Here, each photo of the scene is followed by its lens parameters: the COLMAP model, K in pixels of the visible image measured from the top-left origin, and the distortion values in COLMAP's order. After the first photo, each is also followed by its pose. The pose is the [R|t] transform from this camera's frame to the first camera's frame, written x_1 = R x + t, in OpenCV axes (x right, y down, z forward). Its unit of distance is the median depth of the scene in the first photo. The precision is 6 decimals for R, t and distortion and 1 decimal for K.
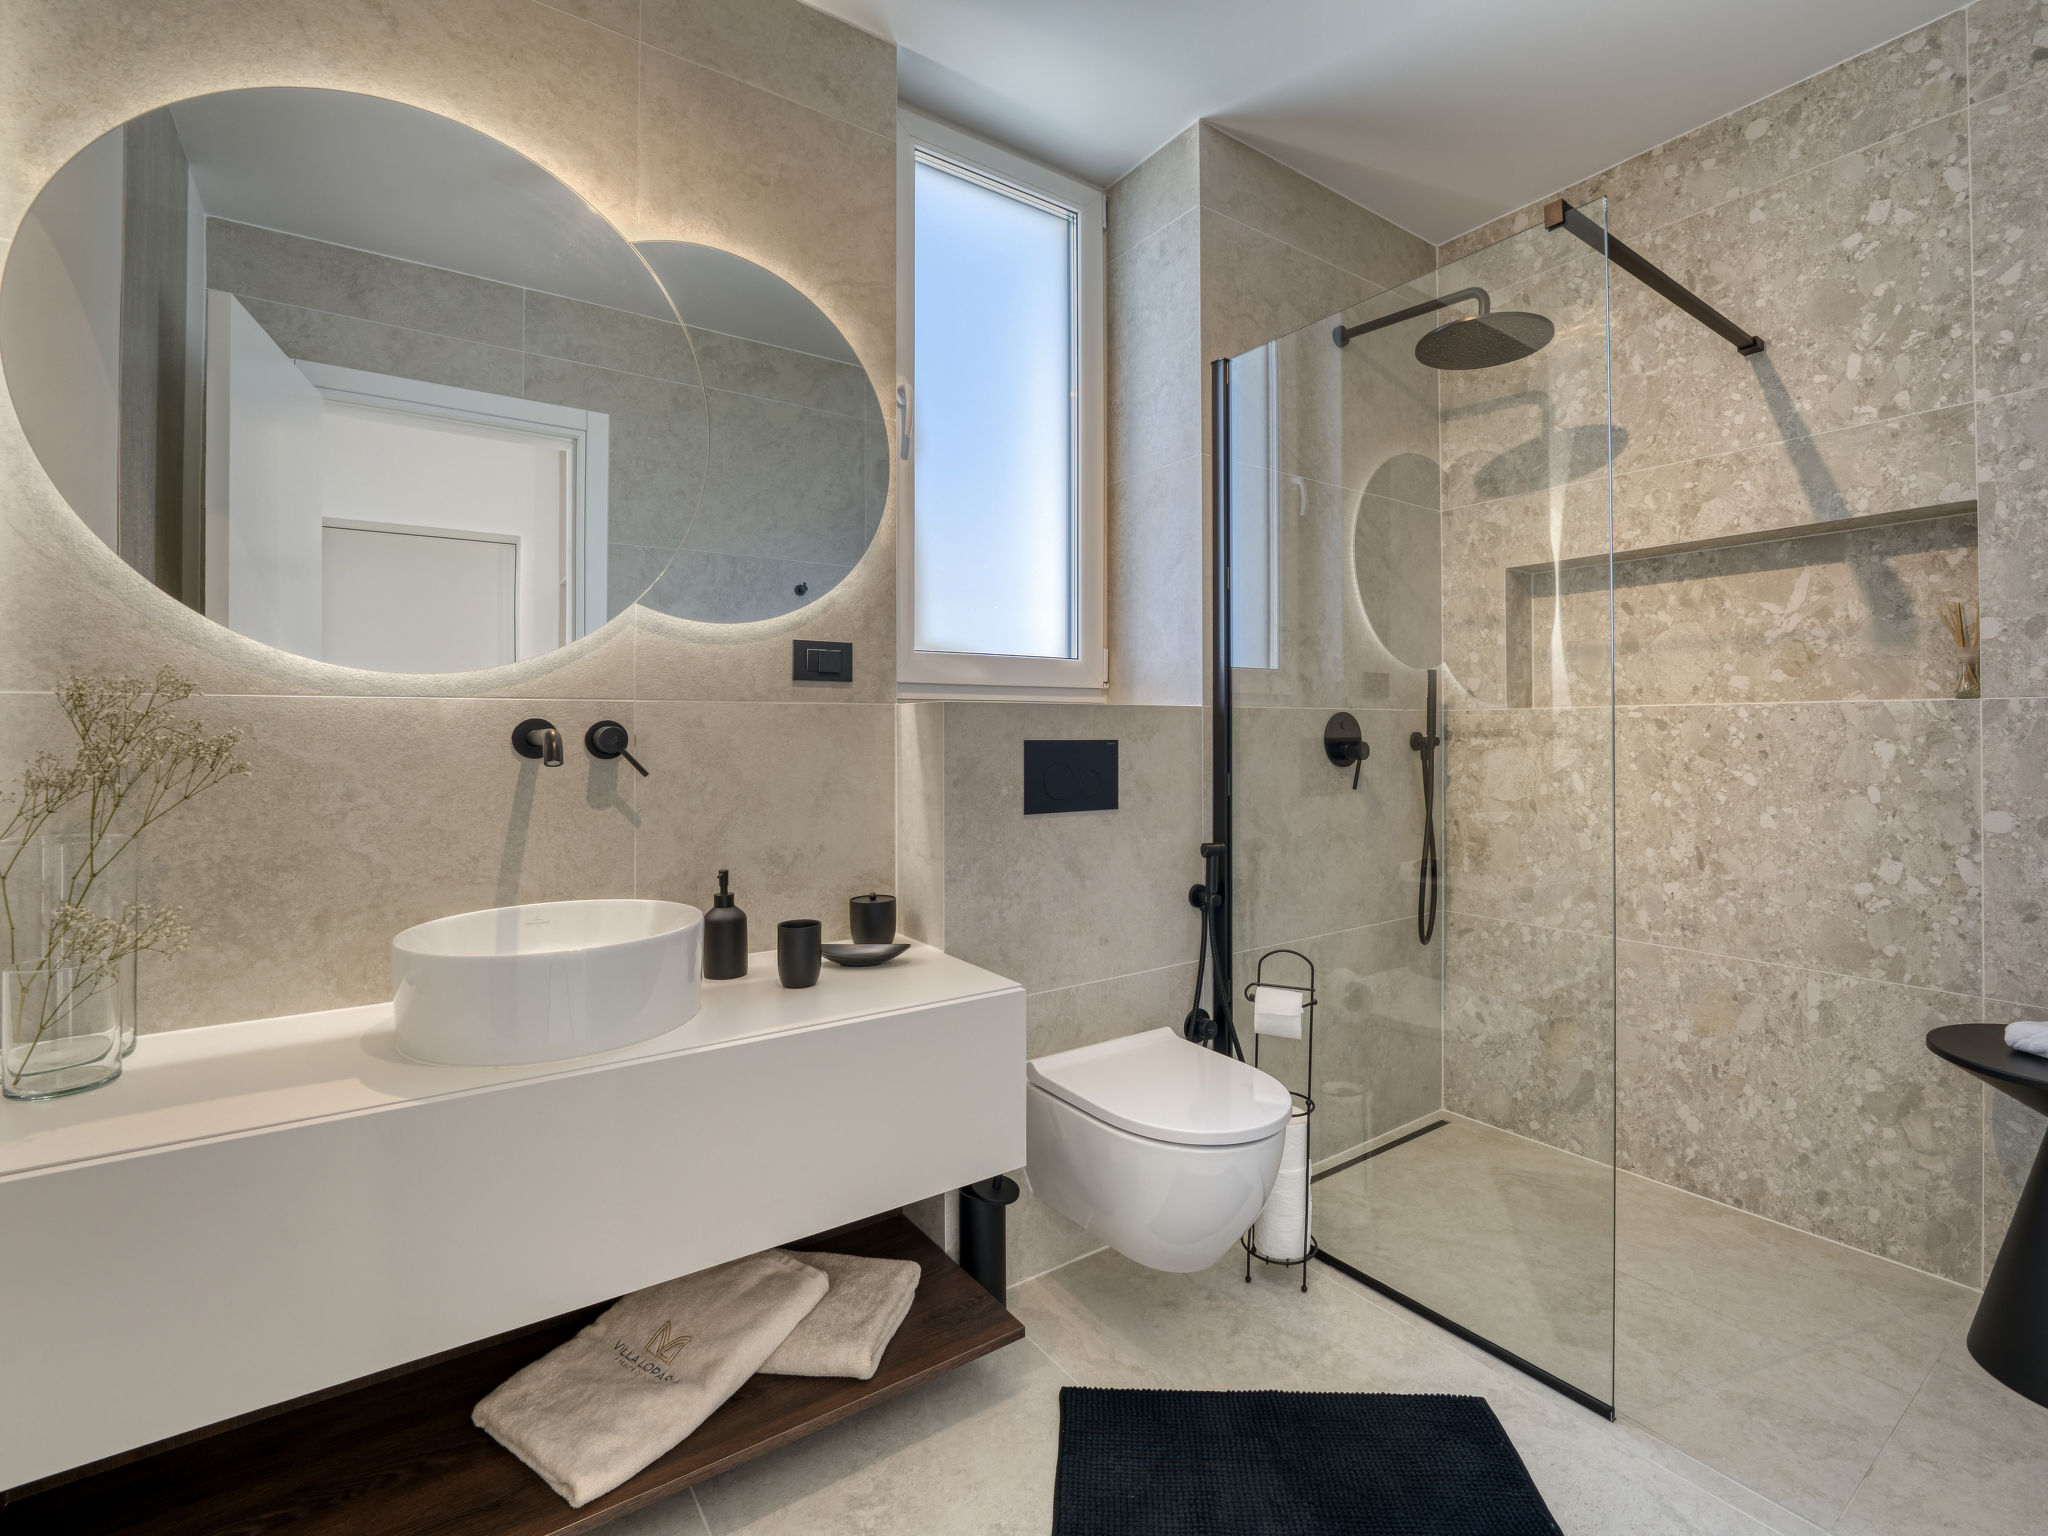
lens RADIAL K [[915.7, 0, 1049.1], [0, 915.7, 715.9], [0, 0, 1]] dist [-0.021375, 0.003101]
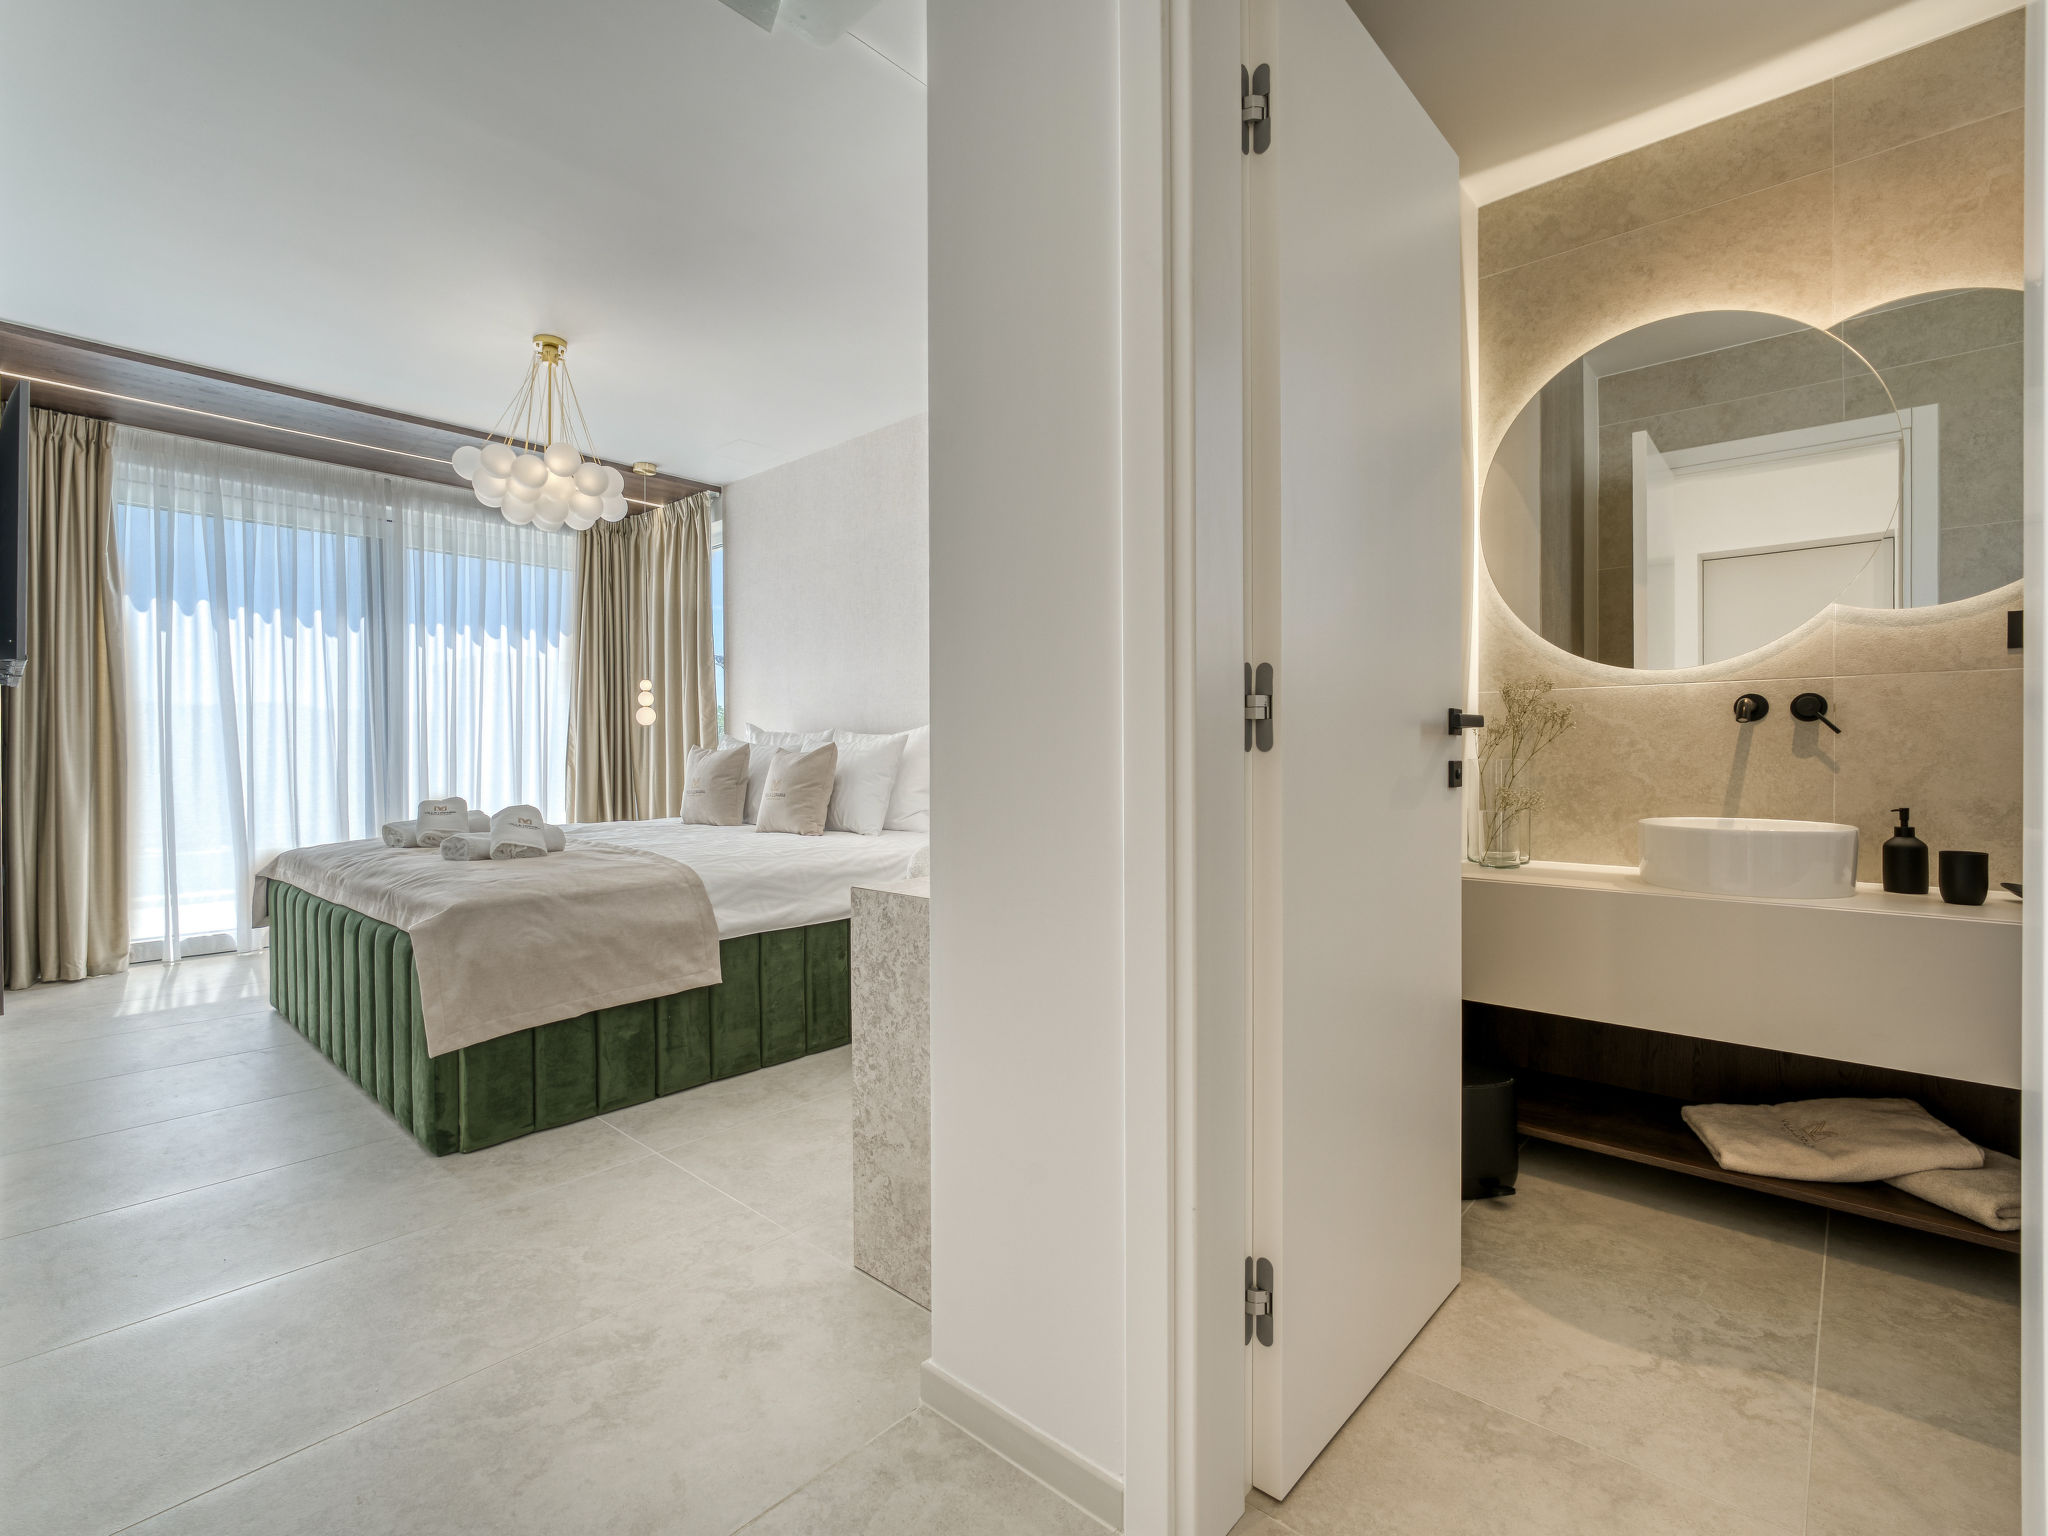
lens RADIAL K [[915.7, 0, 1011.5], [0, 915.7, 777.0], [0, 0, 1]] dist [-0.021375, 0.003101]
pose [[0.186406, 0.030366, -0.982003, 0.639572], [0.020481, 0.999185, 0.034785, 0.060960], [0.982259, -0.026596, 0.185632, -0.438522]]
